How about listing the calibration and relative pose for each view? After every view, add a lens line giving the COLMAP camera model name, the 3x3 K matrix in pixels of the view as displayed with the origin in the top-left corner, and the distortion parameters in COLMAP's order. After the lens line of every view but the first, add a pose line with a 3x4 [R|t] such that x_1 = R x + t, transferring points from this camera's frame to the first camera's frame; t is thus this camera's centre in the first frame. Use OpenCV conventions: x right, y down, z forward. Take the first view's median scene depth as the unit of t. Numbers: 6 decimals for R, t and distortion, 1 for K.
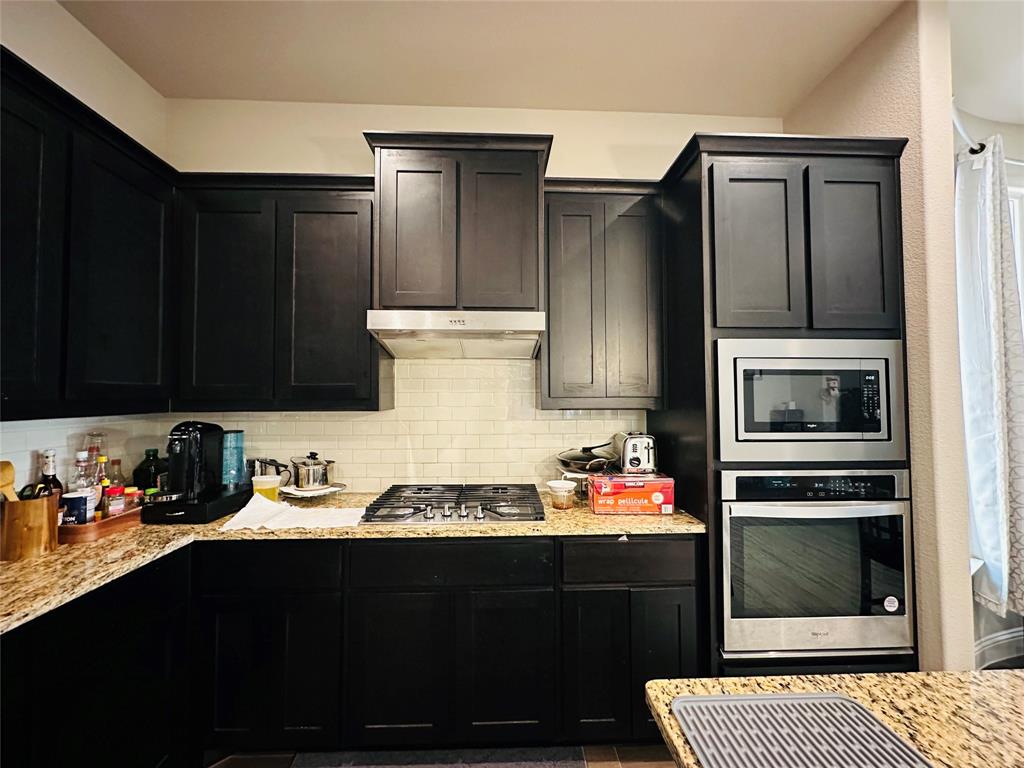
lens RADIAL K [[410.0, 0, 504.5], [0, 410.0, 389.6], [0, 0, 1]] dist [-0.001288, -0.000142]
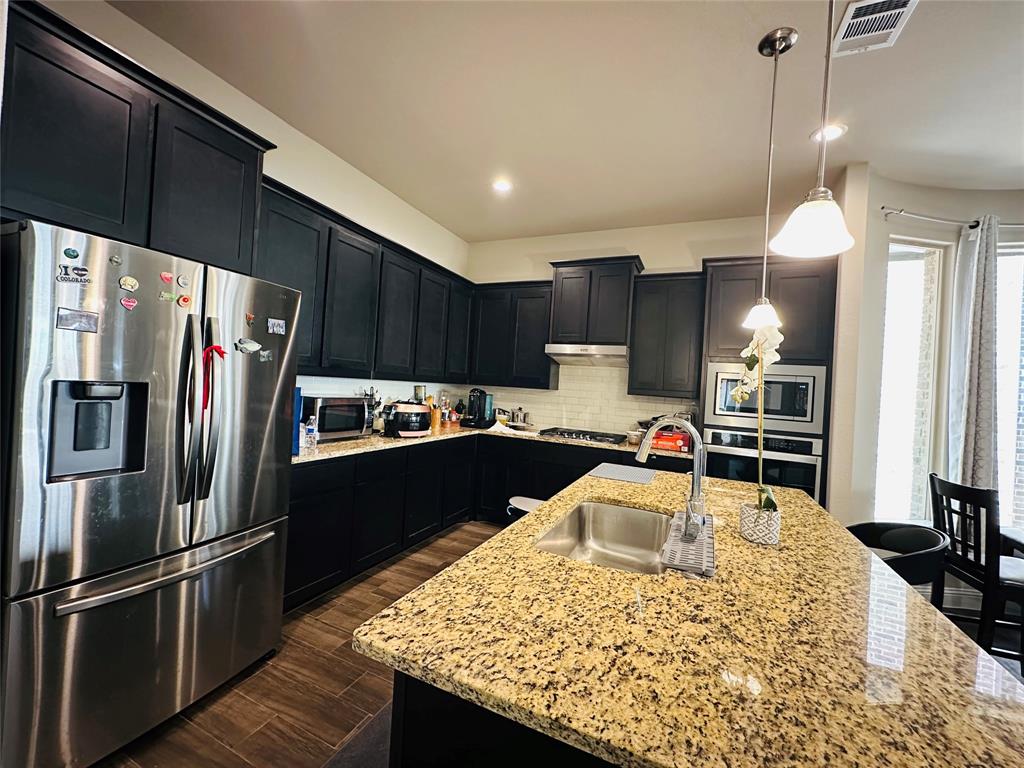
lens RADIAL K [[410.0, 0, 512.7], [0, 410.0, 387.5], [0, 0, 1]] dist [-0.001288, -0.000142]
pose [[0.896311, 0.058750, -0.439516, 0.502419], [-0.056438, 0.998238, 0.018339, 0.012743], [0.439819, 0.008368, 0.898047, -1.090983]]
